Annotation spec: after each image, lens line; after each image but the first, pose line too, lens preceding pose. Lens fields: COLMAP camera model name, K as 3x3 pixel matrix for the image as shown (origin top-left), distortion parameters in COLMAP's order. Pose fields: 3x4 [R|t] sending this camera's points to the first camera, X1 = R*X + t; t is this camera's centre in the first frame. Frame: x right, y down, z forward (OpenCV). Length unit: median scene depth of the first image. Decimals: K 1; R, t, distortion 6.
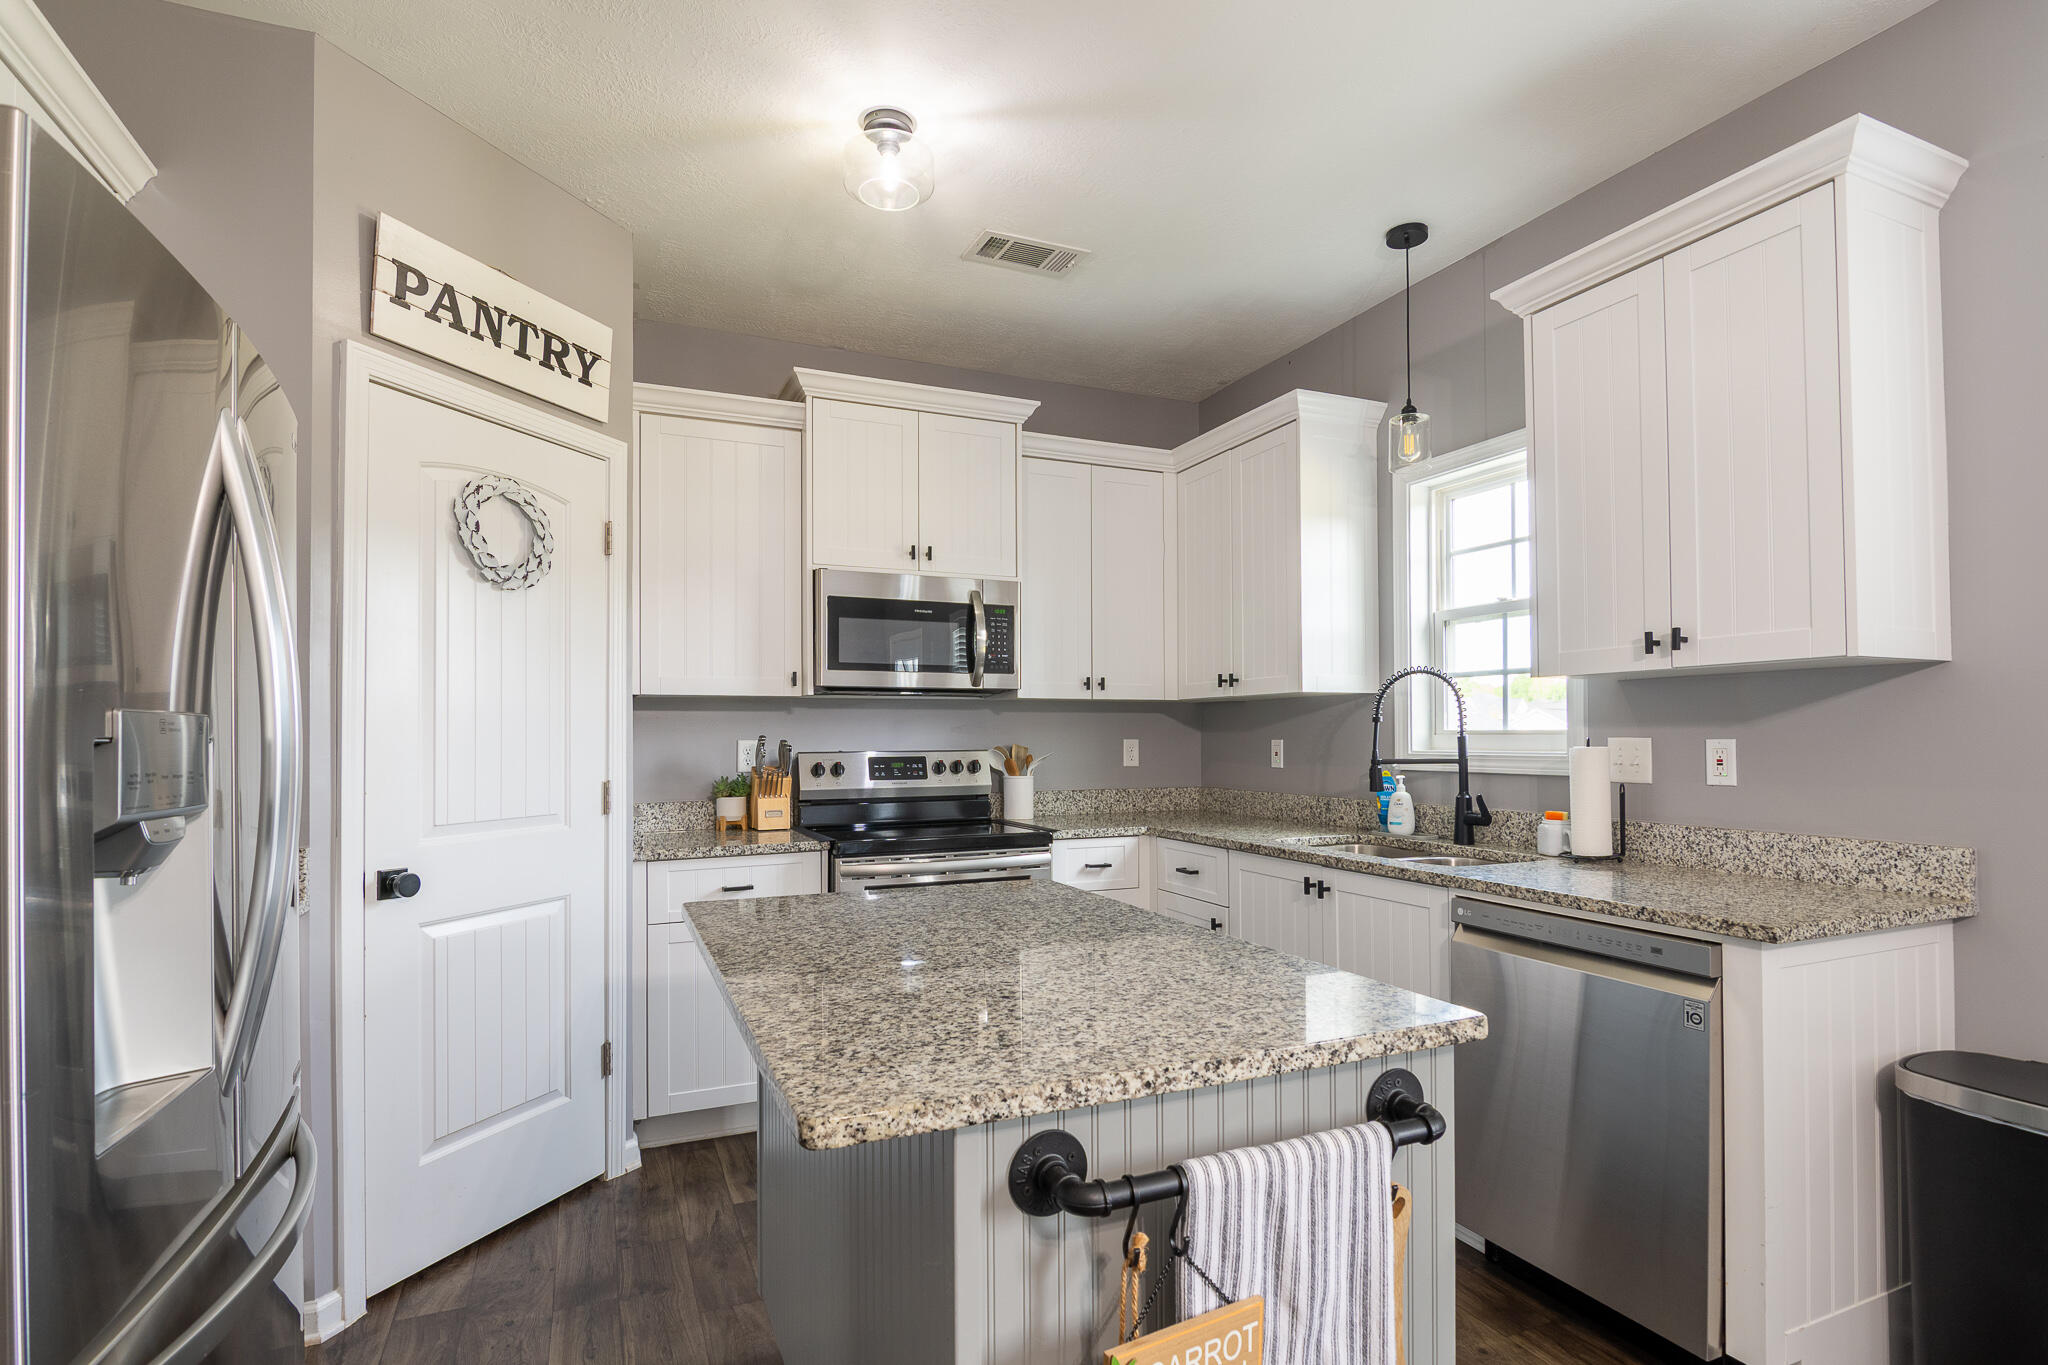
lens RADIAL K [[987.1, 0, 1033.0], [0, 987.1, 723.8], [0, 0, 1]] dist [-0.013831, -0.002975]
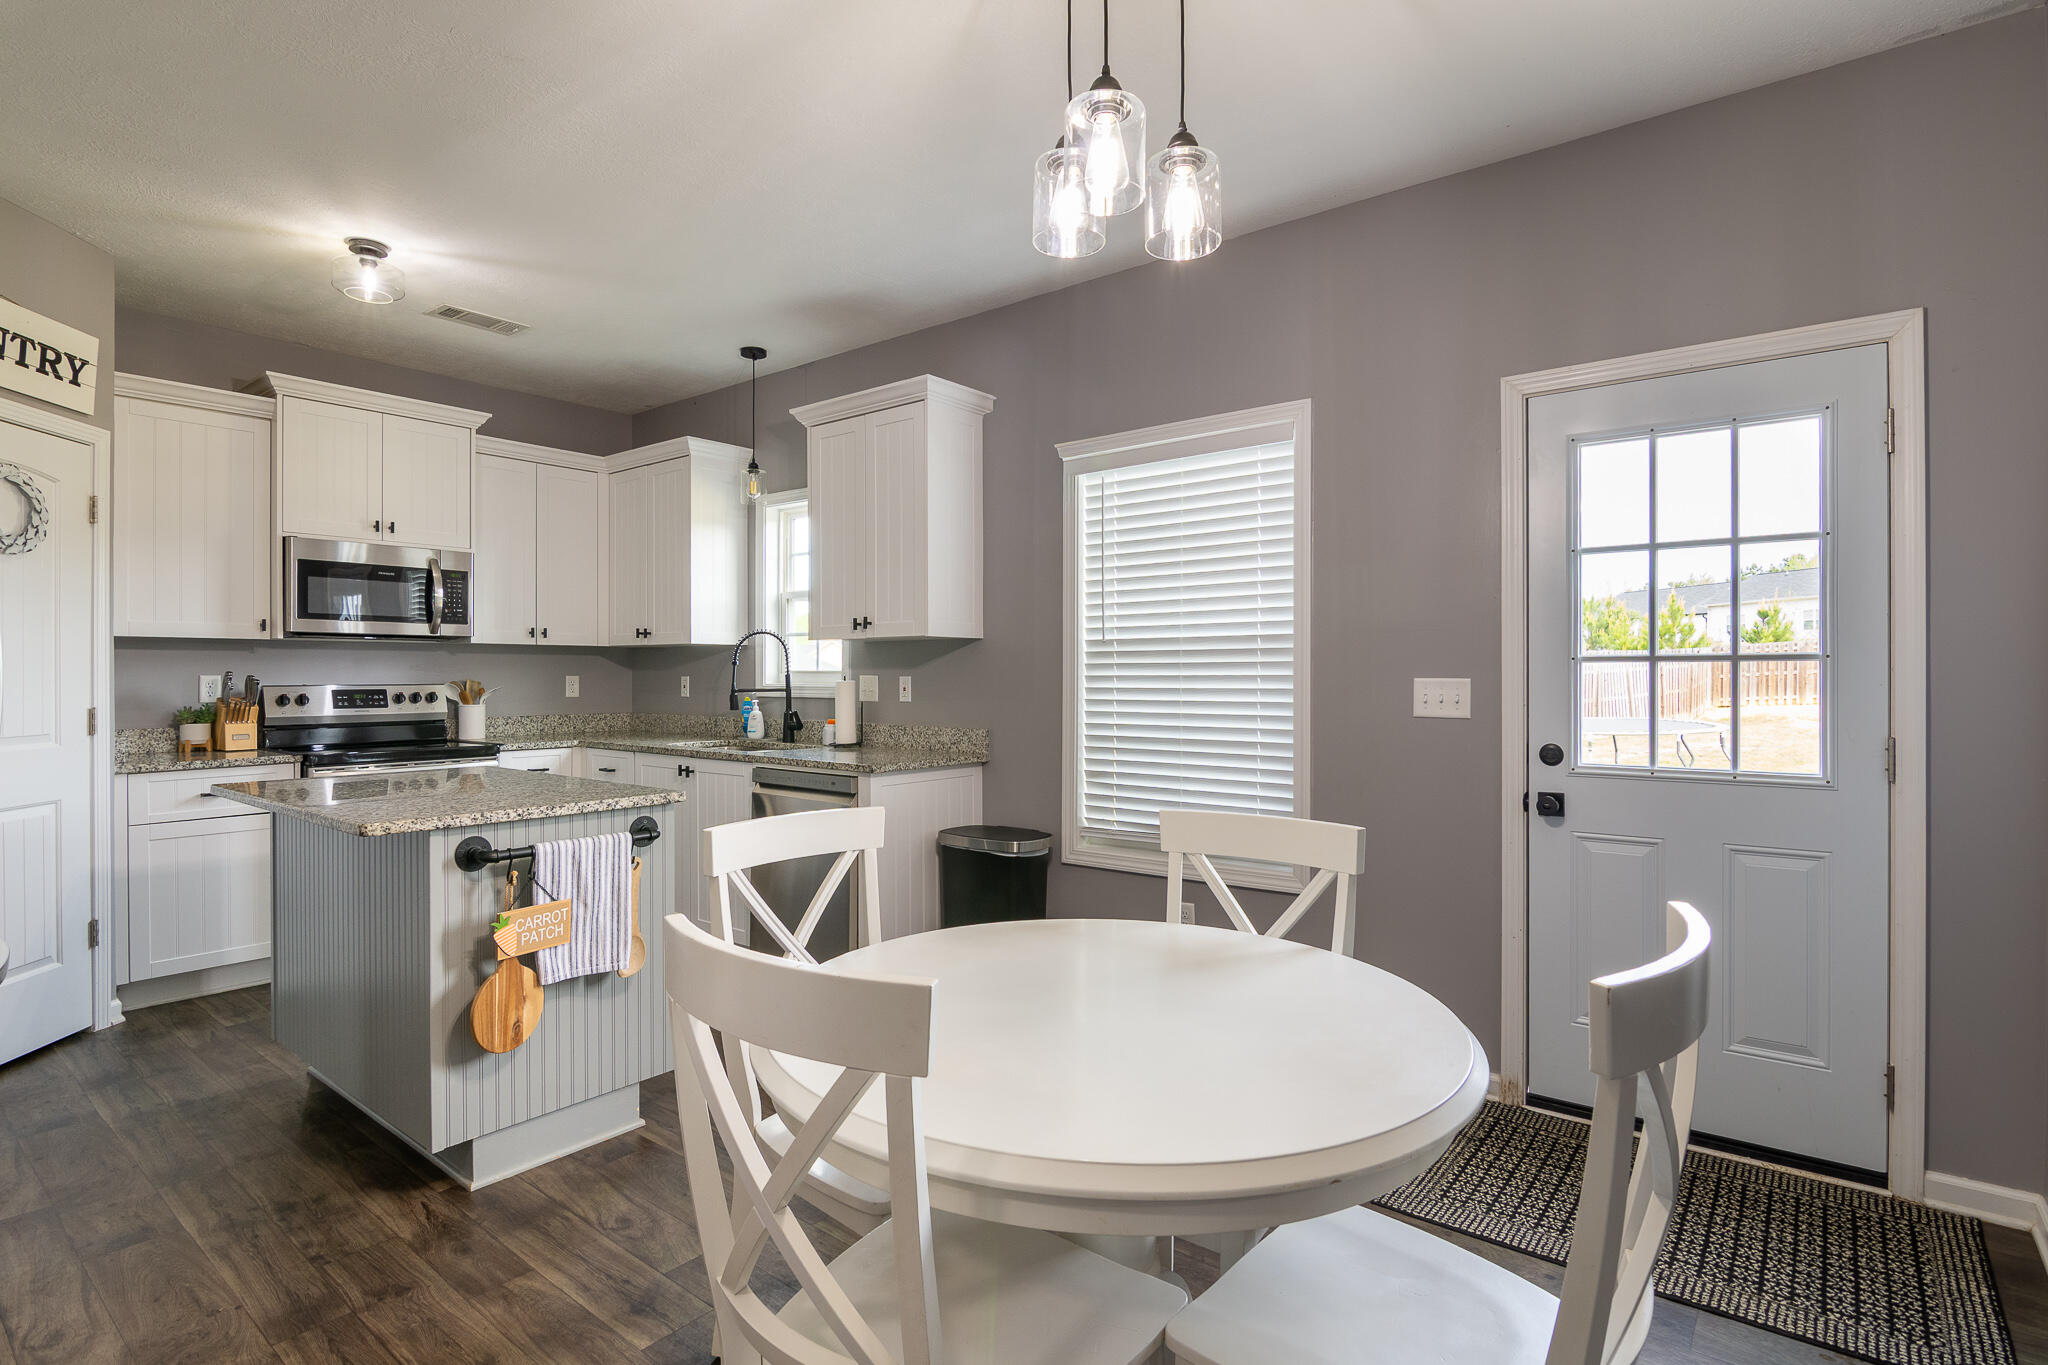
lens RADIAL K [[987.1, 0, 1008.5], [0, 987.1, 675.8], [0, 0, 1]] dist [-0.013831, -0.002975]
pose [[0.888613, 0.003255, 0.458647, 0.025420], [-0.009655, 0.999886, 0.011610, -0.006786], [-0.458557, -0.014745, 0.888543, -0.587806]]
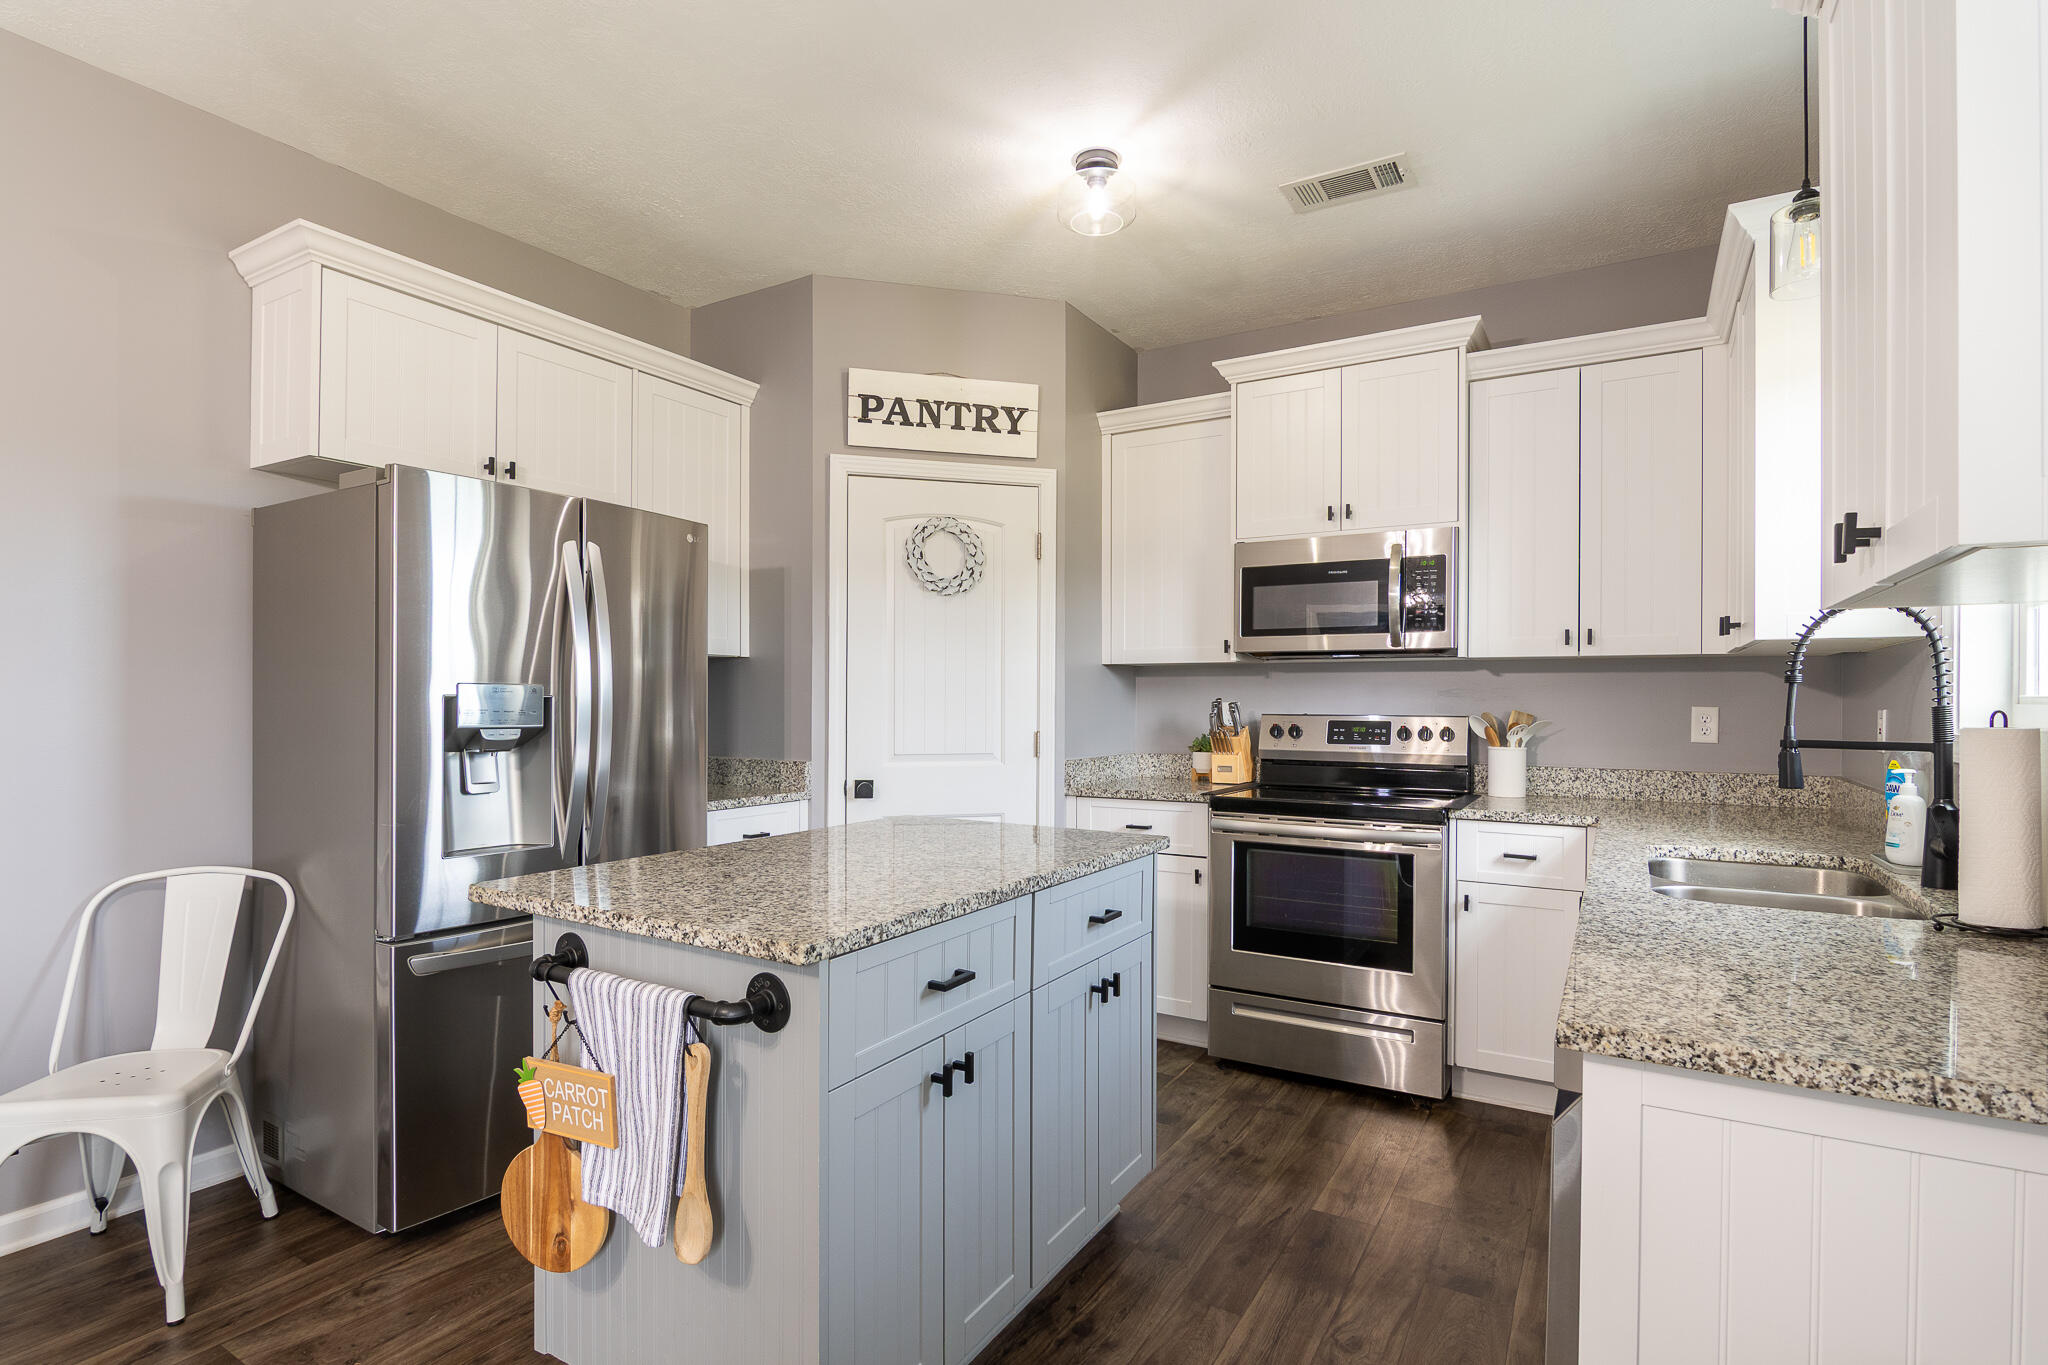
lens RADIAL K [[987.1, 0, 1040.3], [0, 987.1, 700.7], [0, 0, 1]] dist [-0.013831, -0.002975]
pose [[0.588206, 0.008019, -0.808672, 0.618390], [0.003129, 0.999921, 0.012191, 0.000688], [0.808705, -0.009701, 0.588134, 0.225316]]
